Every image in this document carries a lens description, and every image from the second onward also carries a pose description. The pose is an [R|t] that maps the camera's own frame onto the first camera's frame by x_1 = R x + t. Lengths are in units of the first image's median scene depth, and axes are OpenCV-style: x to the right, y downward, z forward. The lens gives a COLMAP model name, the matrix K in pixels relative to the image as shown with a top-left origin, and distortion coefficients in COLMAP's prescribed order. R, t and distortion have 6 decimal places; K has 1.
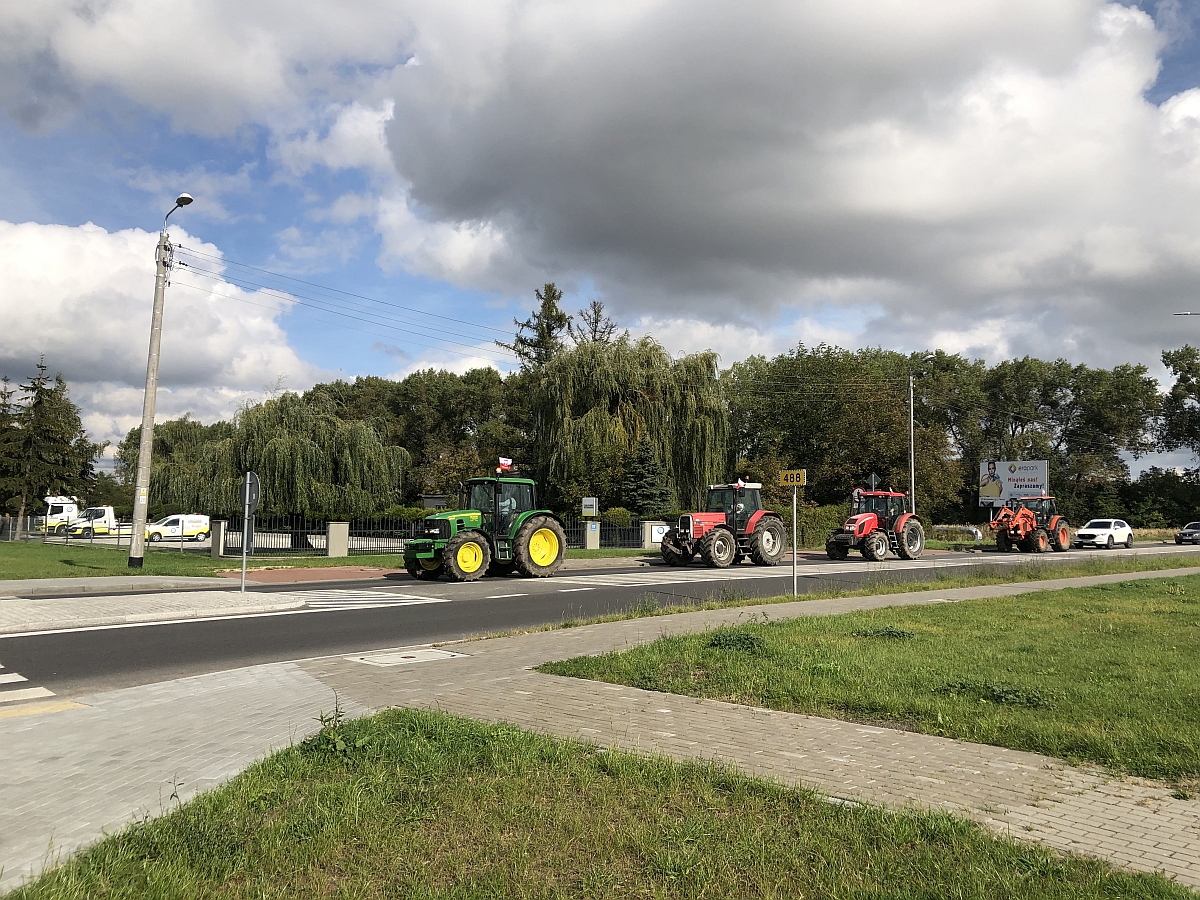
lens RADIAL K [[993.5, 0, 600.0], [0, 993.5, 450.0], [0, 0, 1]] dist [0.076127, -0.076098]
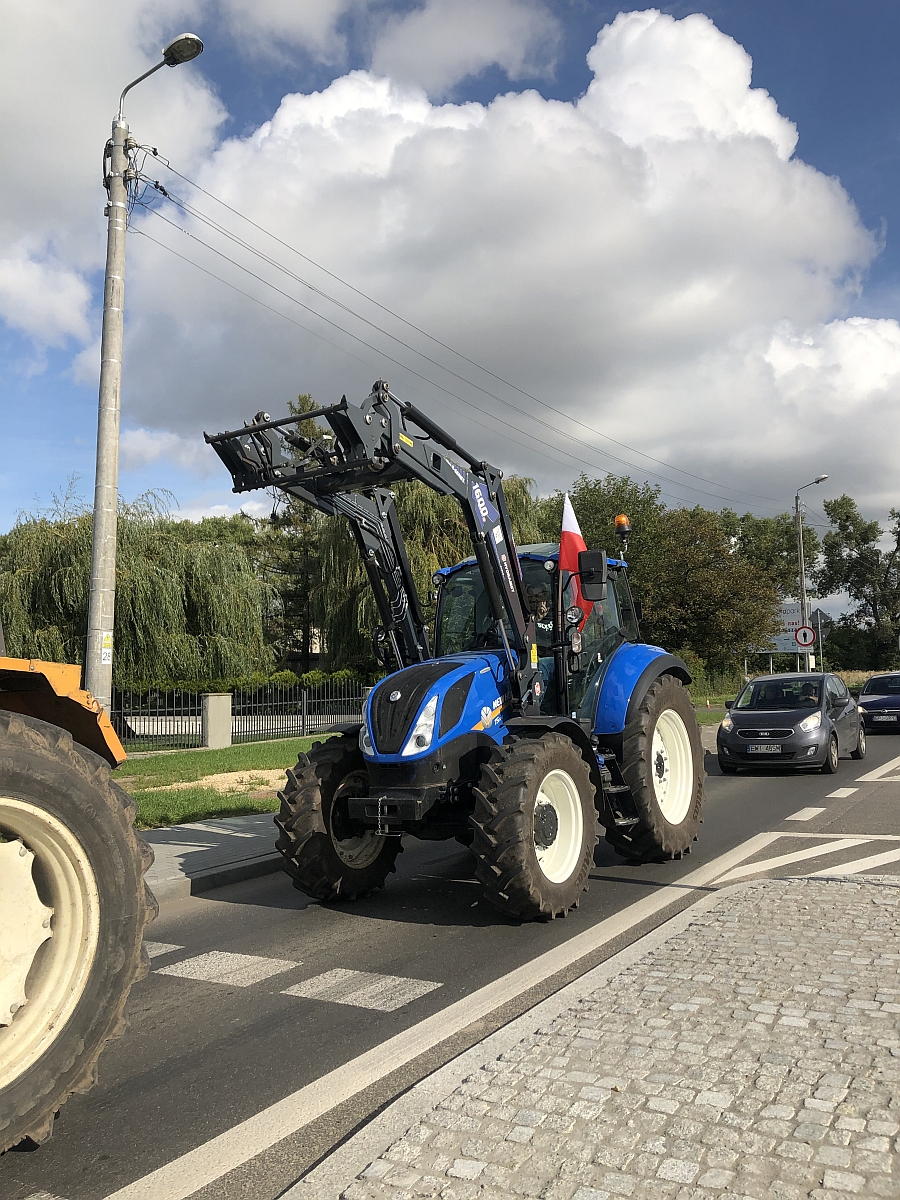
lens RADIAL K [[993.5, 0, 450.0], [0, 993.5, 600.0], [0, 0, 1]] dist [0.076127, -0.076098]
pose [[0.965002, -0.018387, 0.261598, -0.196712], [0.021801, 0.999711, -0.010152, 0.014265], [-0.261335, 0.015500, 0.965124, 0.228639]]
